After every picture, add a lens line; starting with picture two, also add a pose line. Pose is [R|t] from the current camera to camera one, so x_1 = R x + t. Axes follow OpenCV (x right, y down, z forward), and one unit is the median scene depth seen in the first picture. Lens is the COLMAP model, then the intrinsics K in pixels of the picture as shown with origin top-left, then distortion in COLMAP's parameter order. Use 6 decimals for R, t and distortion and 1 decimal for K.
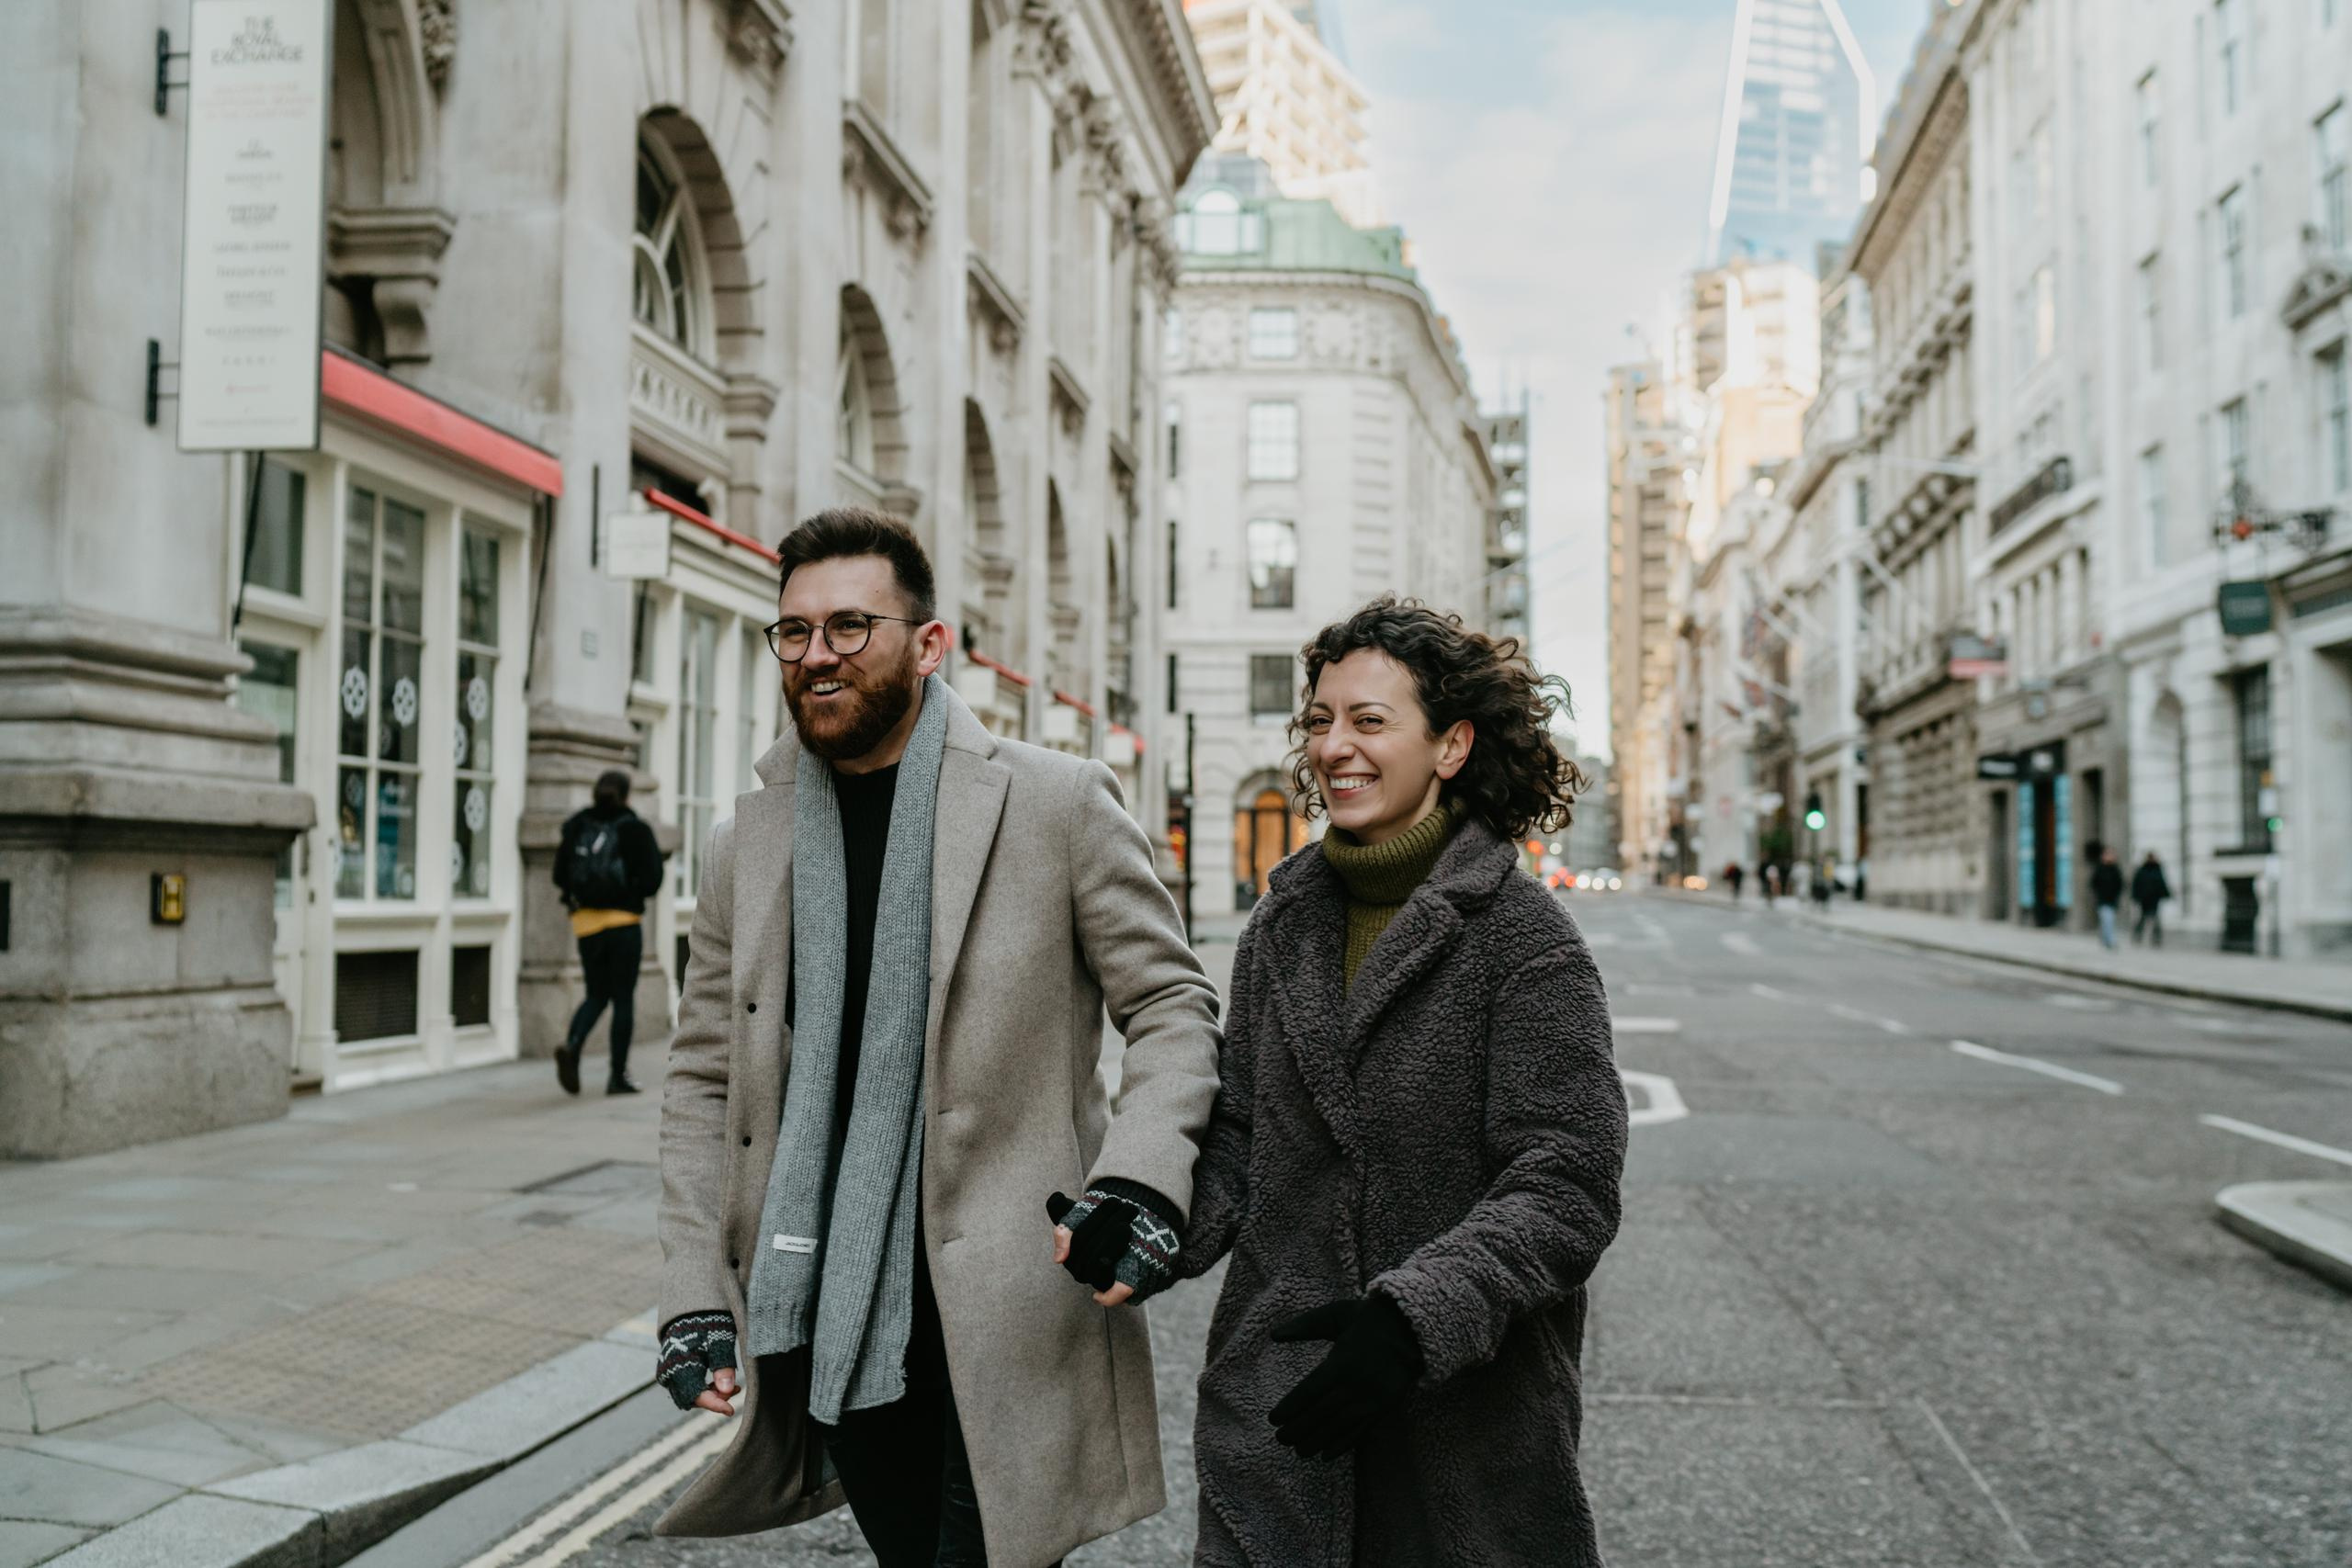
lens RADIAL K [[2282.6, 0, 1172.0], [0, 2282.6, 785.8], [0, 0, 1]] dist [-0.002444, 0.000000]
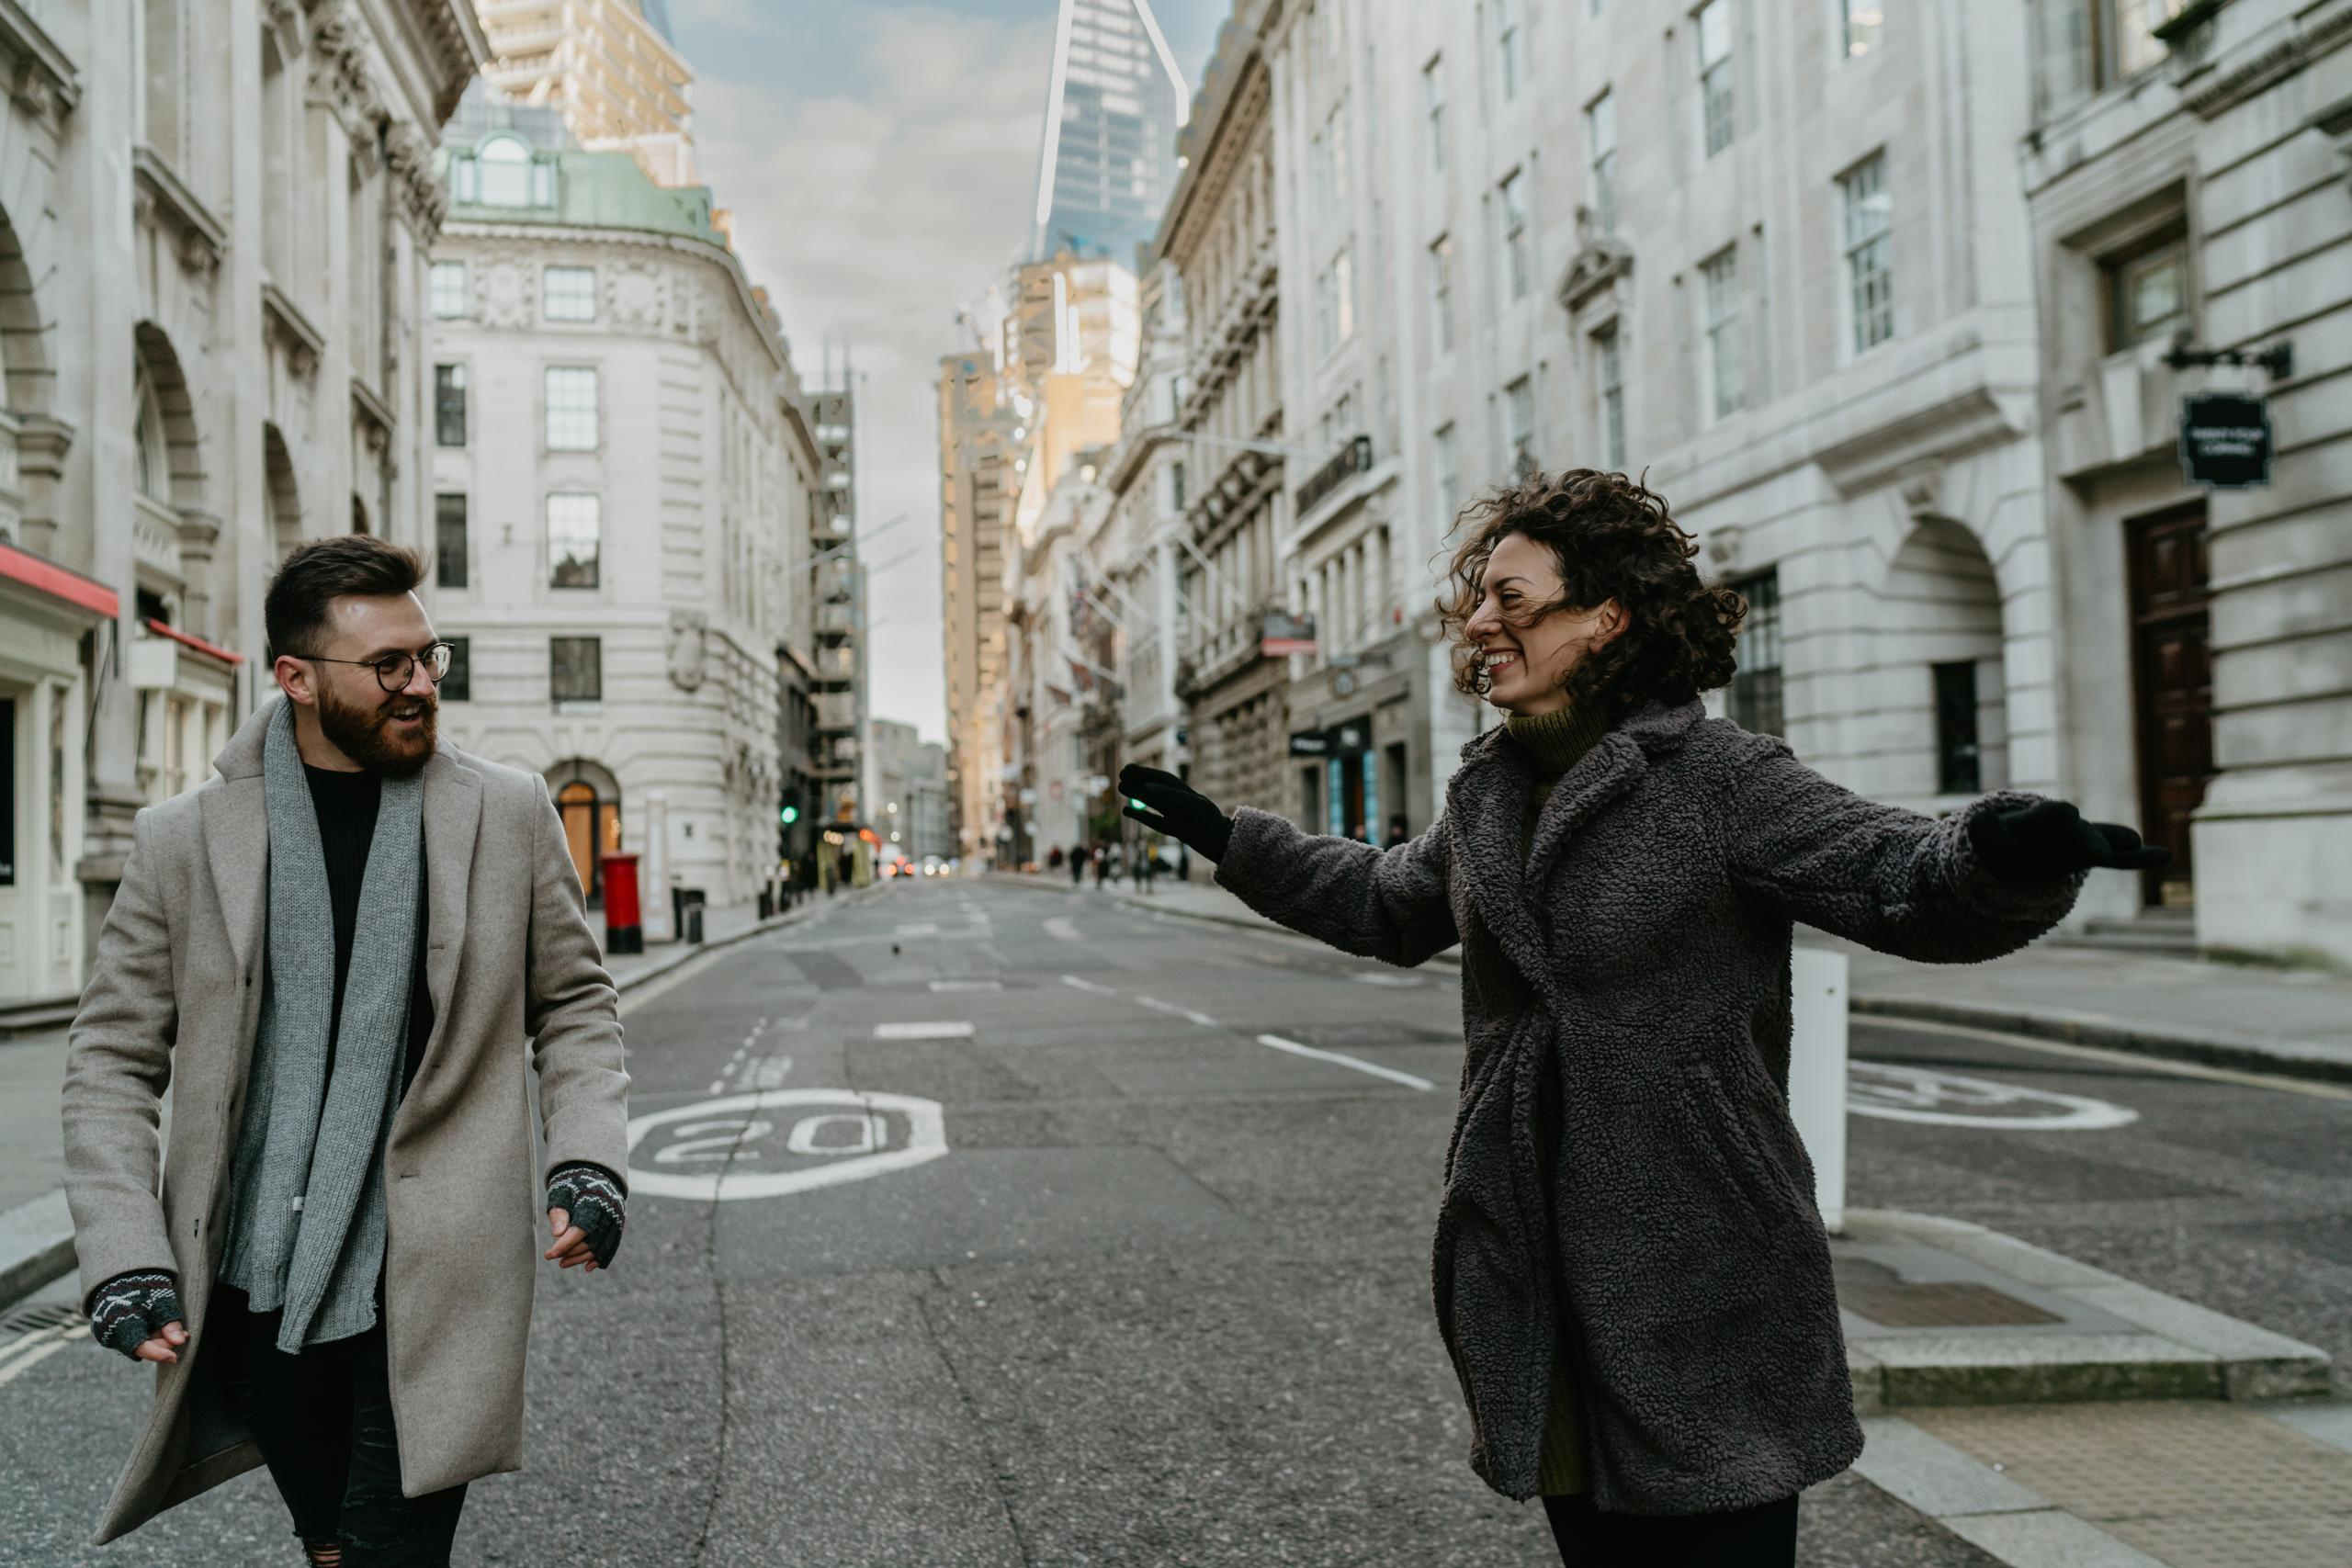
lens RADIAL K [[2282.6, 0, 1174.3], [0, 2282.6, 779.3], [0, 0, 1]] dist [-0.002444, 0.000000]
pose [[0.959146, -0.020337, 0.282180, 0.016816], [0.019859, 0.999792, 0.004554, 0.001411], [-0.282214, 0.001236, 0.959351, 0.041517]]
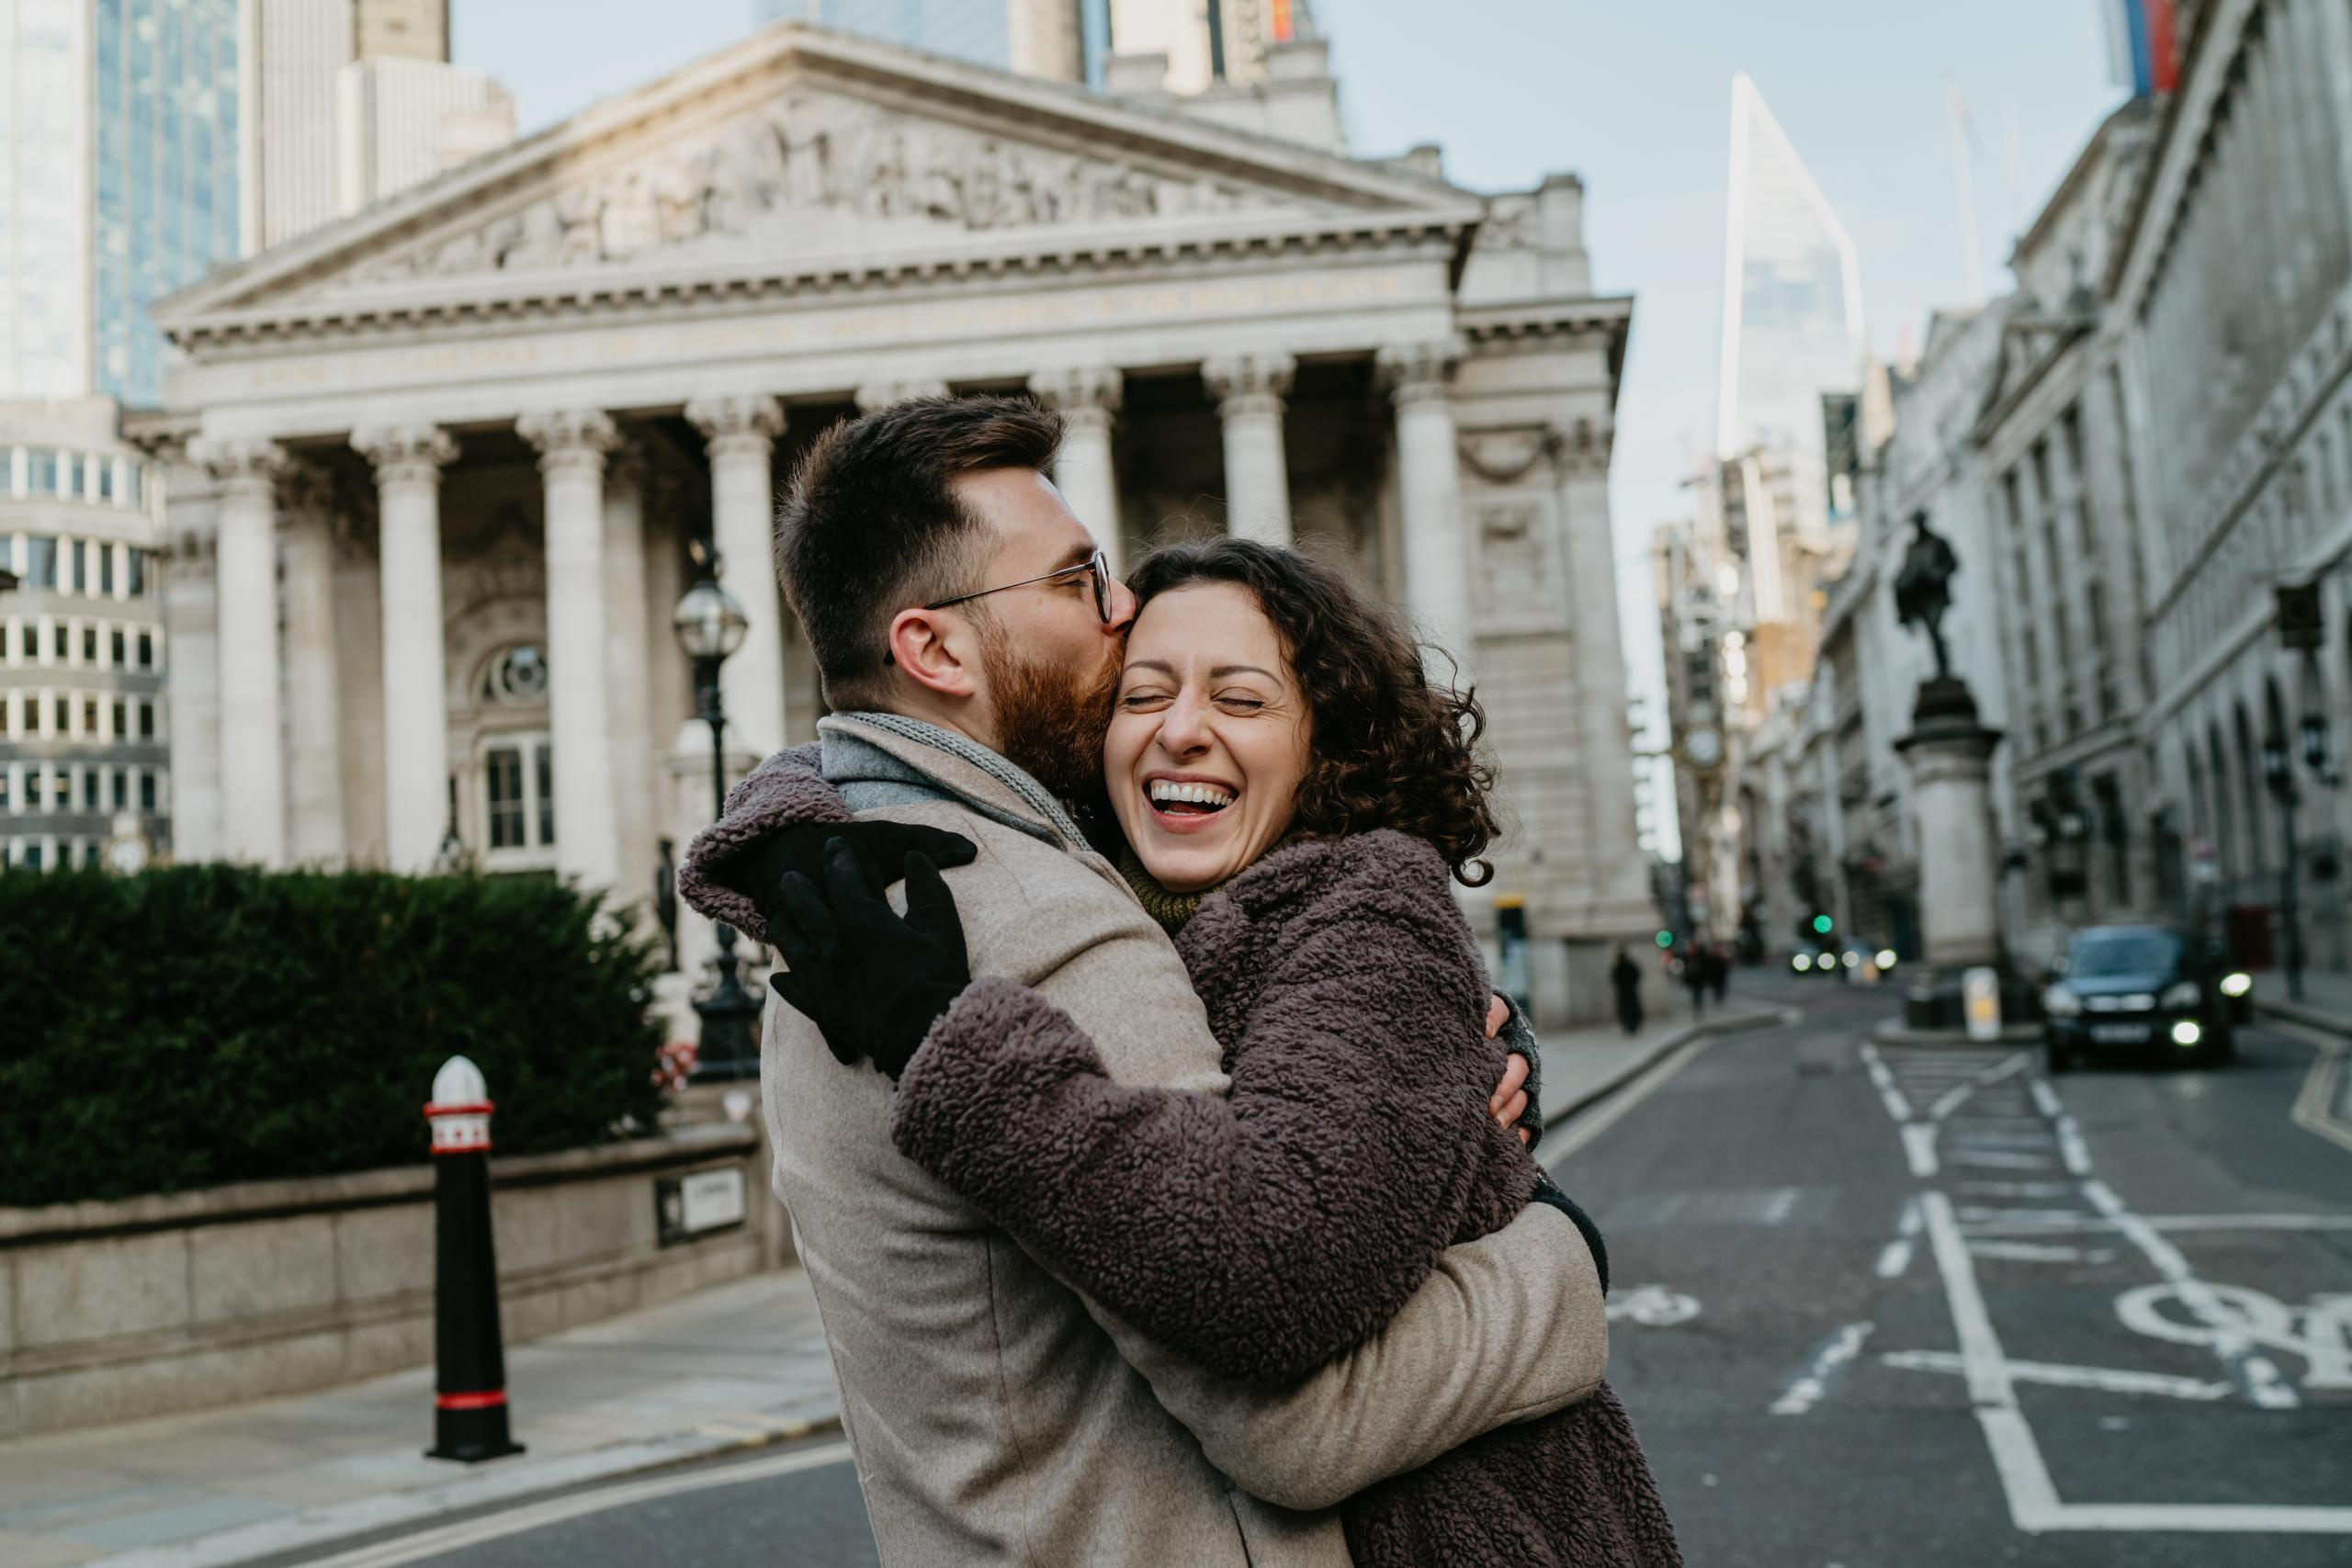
lens RADIAL K [[2282.6, 0, 1175.1], [0, 2282.6, 789.6], [0, 0, 1]] dist [-0.002444, 0.000000]
pose [[0.996966, -0.075686, -0.018176, -0.291395], [0.074735, 0.996034, -0.048272, -0.059436], [0.021757, 0.046767, 0.998669, -1.223492]]
